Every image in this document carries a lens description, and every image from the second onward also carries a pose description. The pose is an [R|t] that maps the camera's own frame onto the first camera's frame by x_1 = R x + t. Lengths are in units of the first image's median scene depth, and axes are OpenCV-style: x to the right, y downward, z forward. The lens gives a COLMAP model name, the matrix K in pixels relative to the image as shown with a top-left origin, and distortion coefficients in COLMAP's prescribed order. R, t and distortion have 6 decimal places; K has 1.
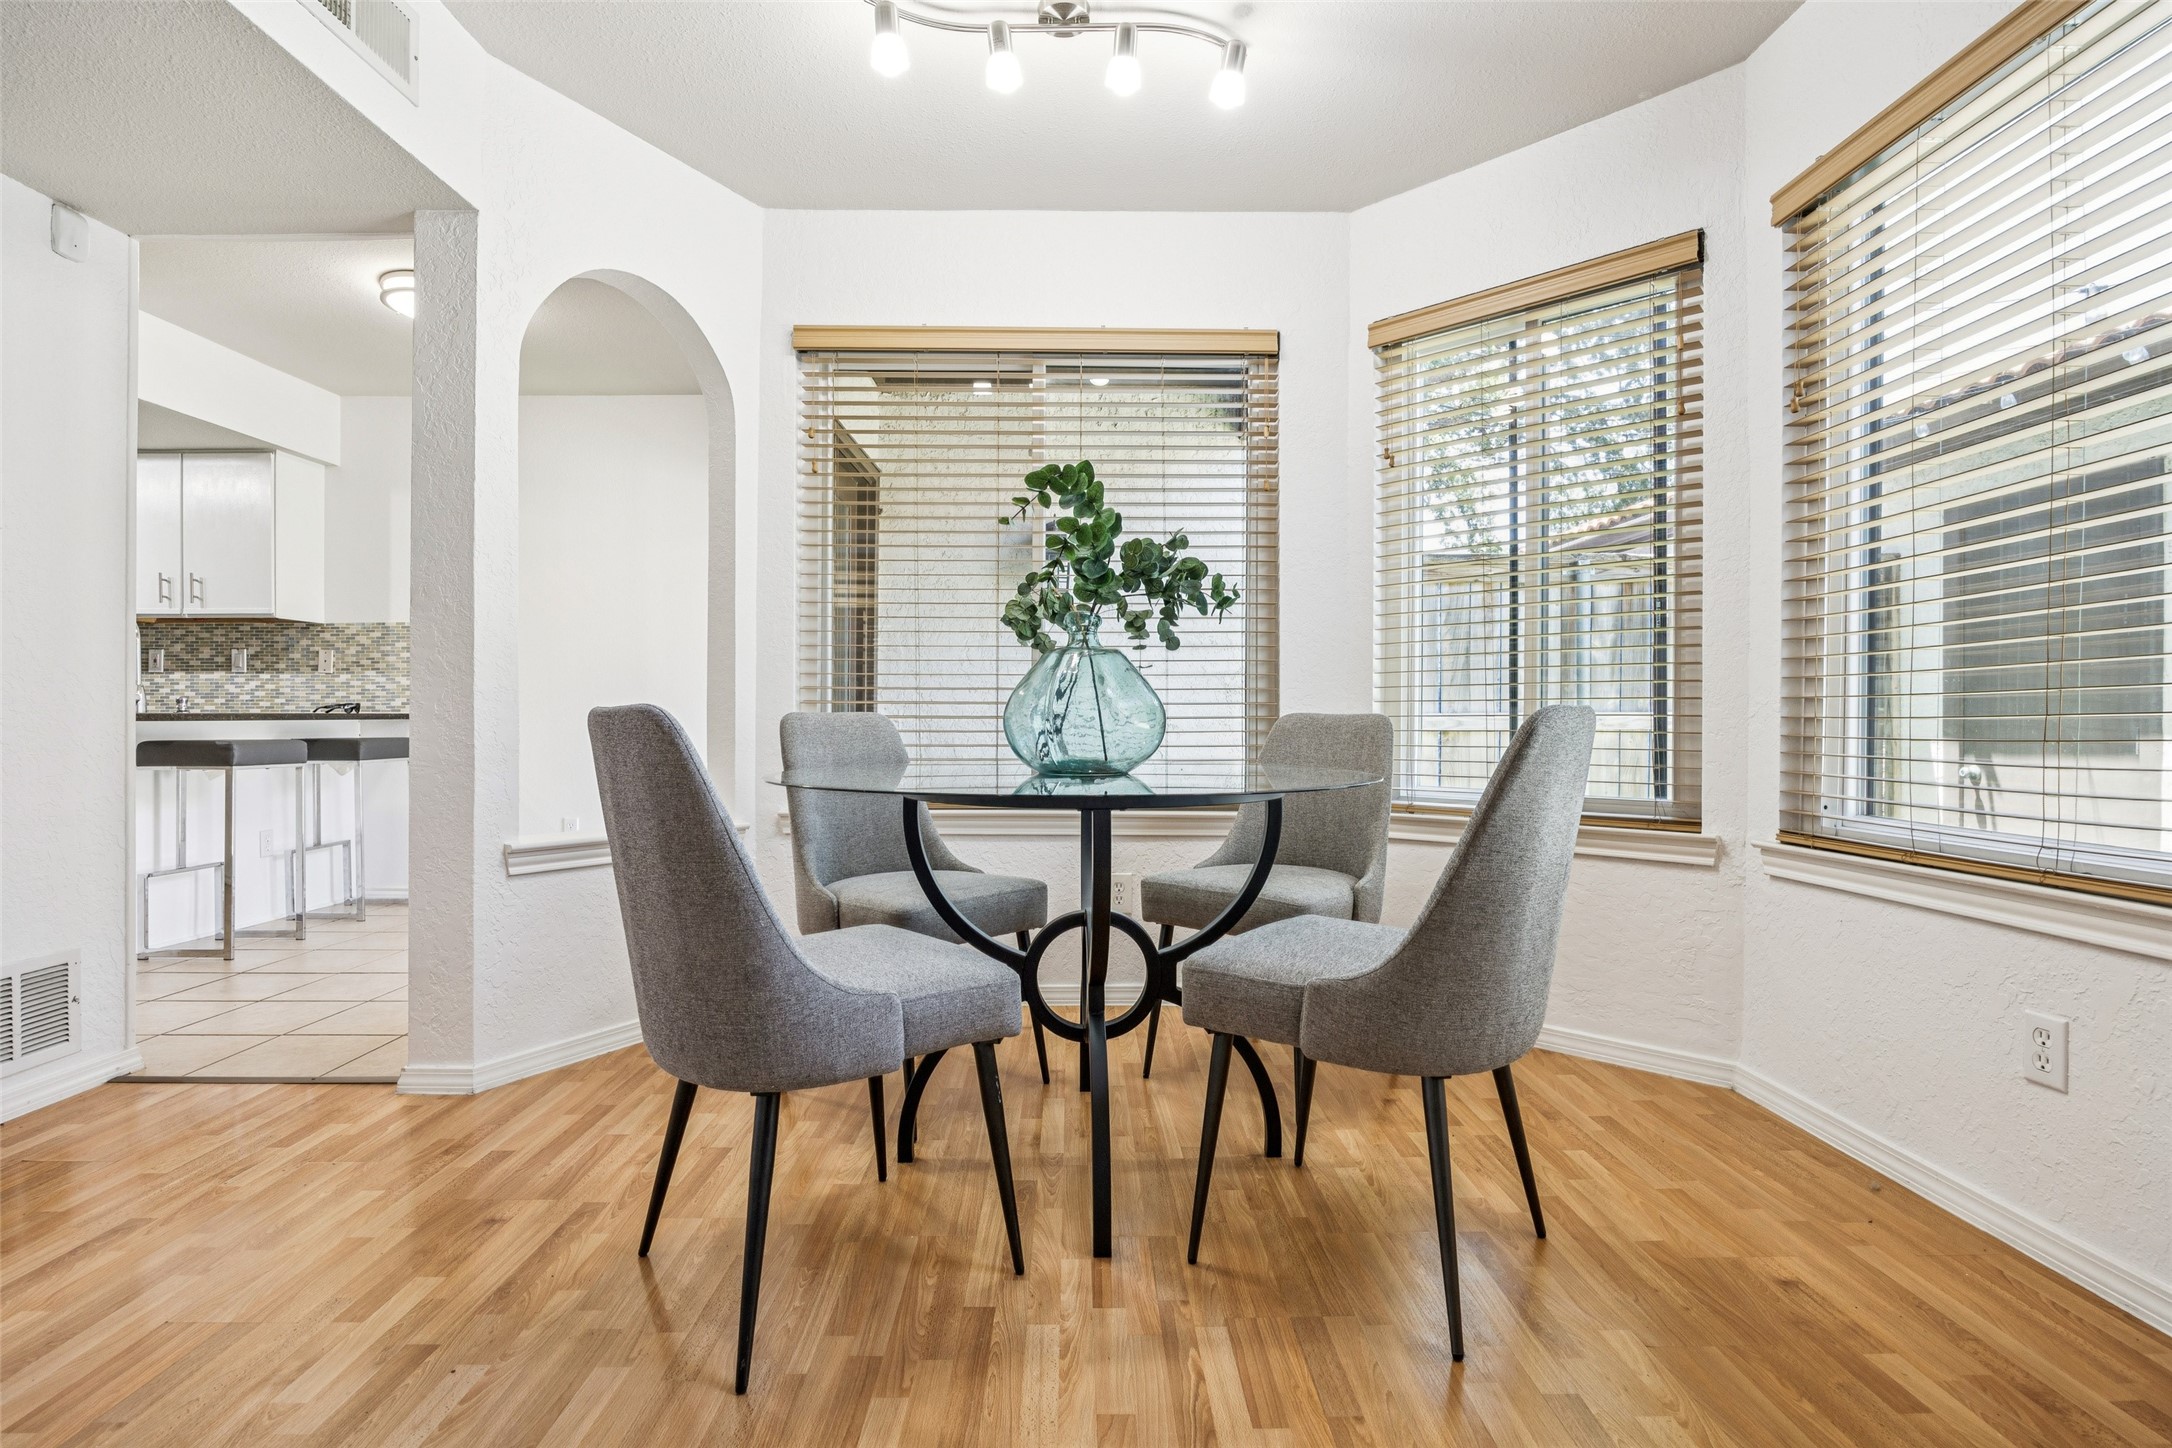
lens RADIAL K [[1051.8, 0, 1081.9], [0, 1051.8, 723.5], [0, 0, 1]] dist [0.000630, 0.000338]
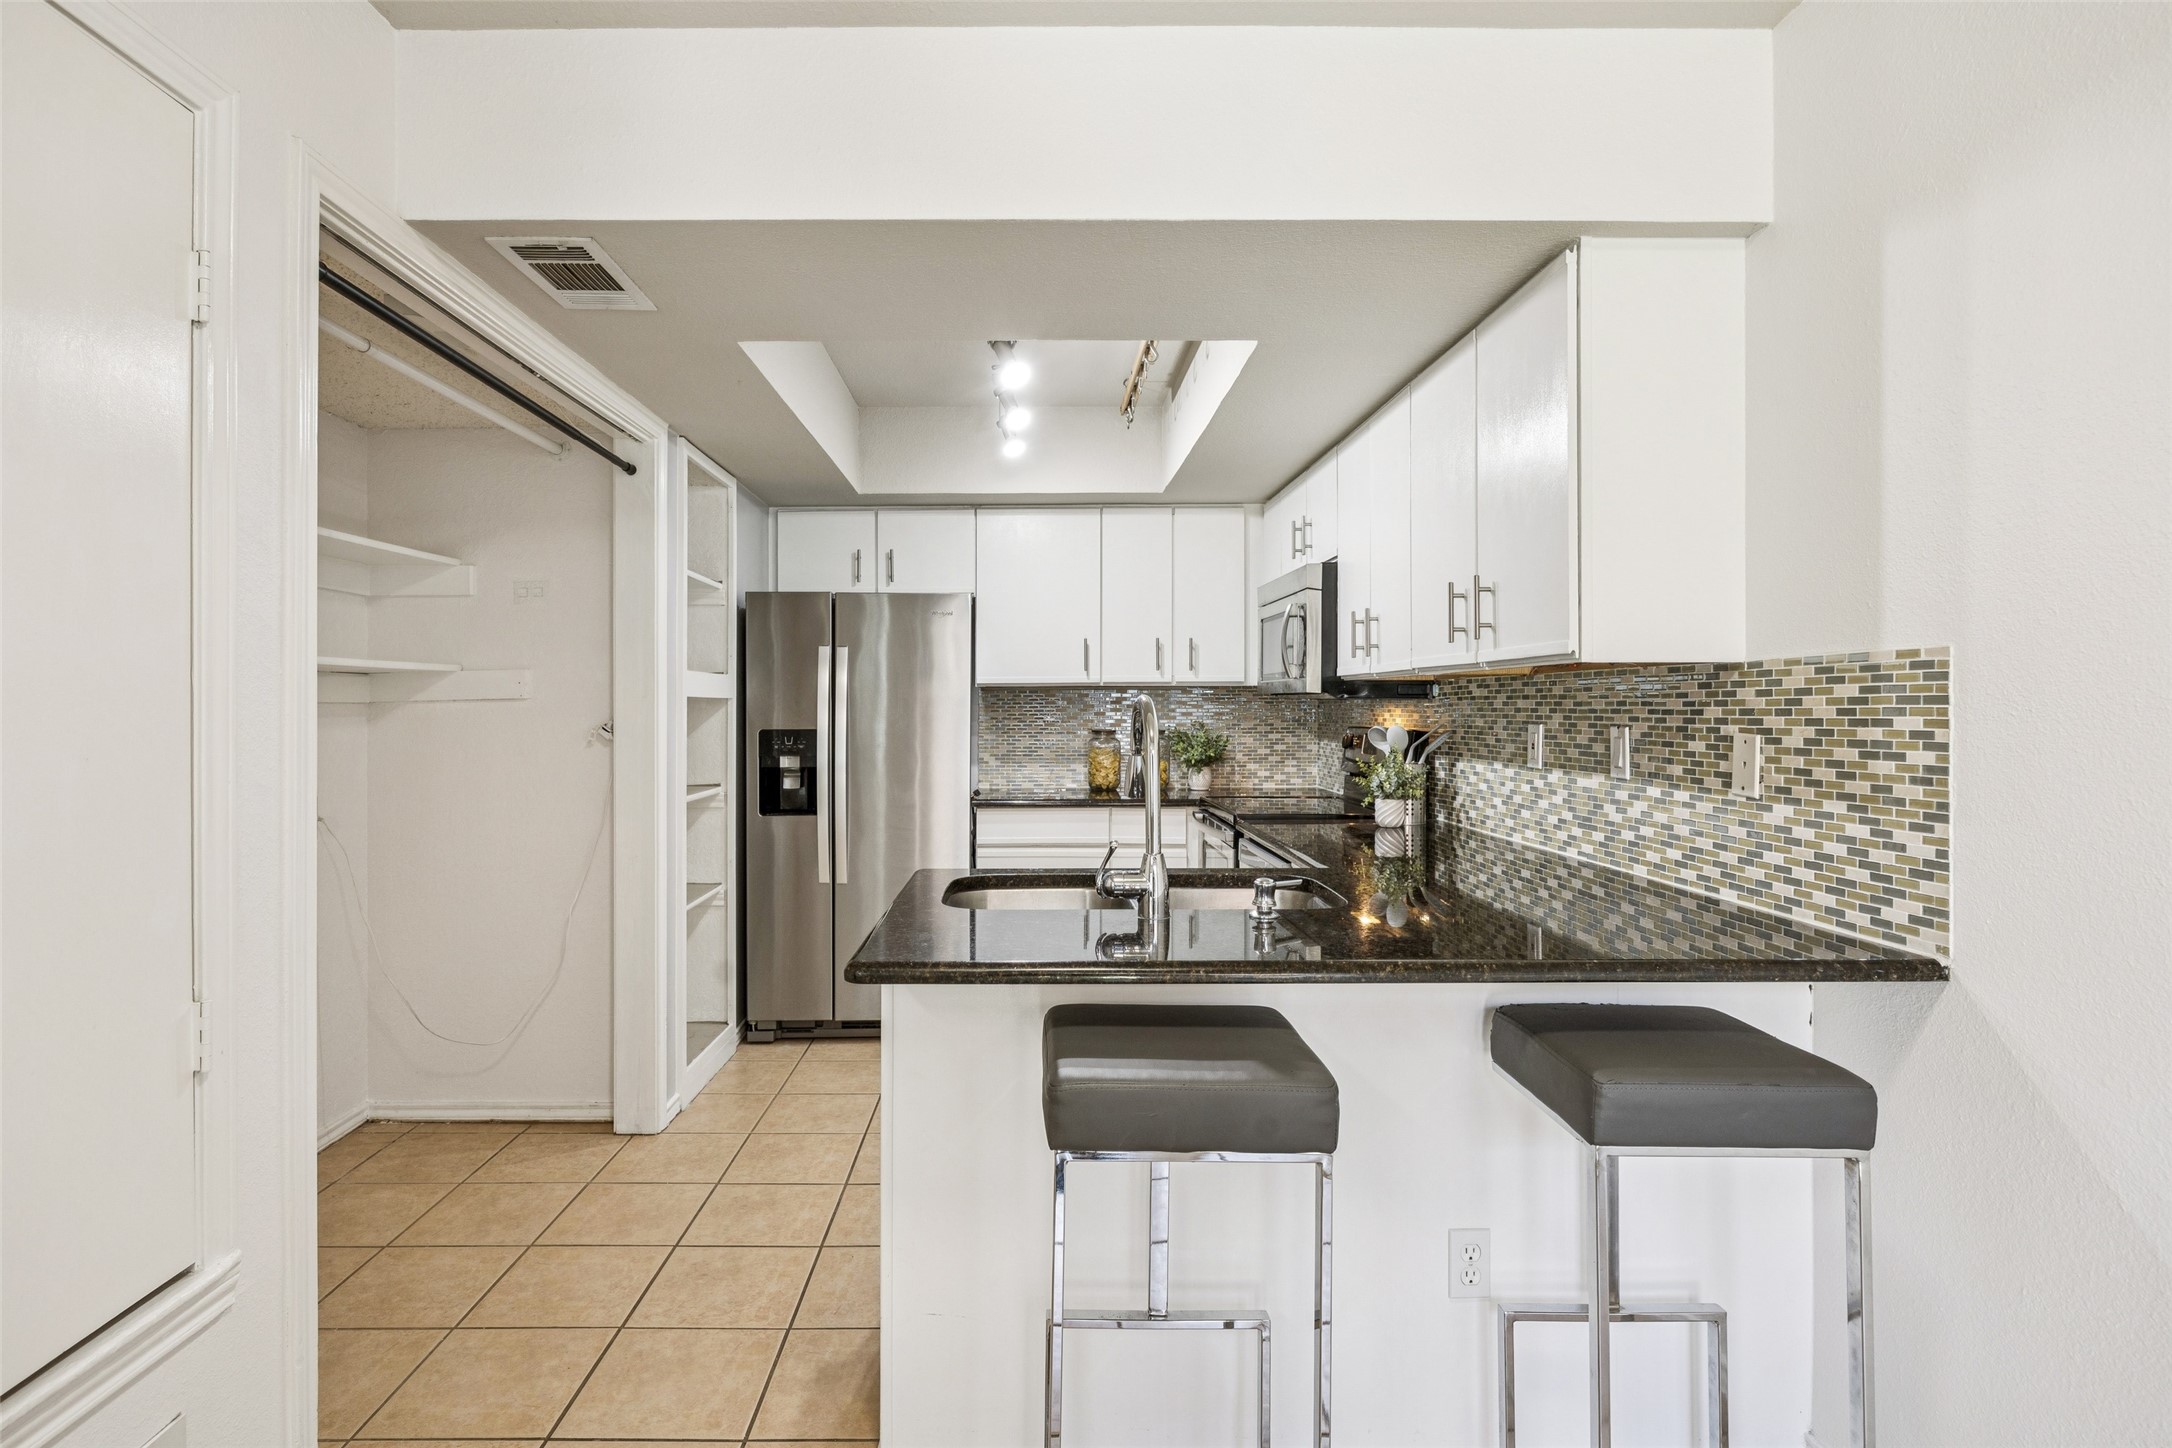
lens RADIAL K [[1093.2, 0, 1077.5], [0, 1093.2, 707.0], [0, 0, 1]] dist [0.002461, 0.000195]
pose [[0.042139, 0.001766, -0.999110, -0.343785], [-0.006887, 0.999975, 0.001477, -0.078417], [0.999088, 0.006819, 0.042150, 0.748579]]
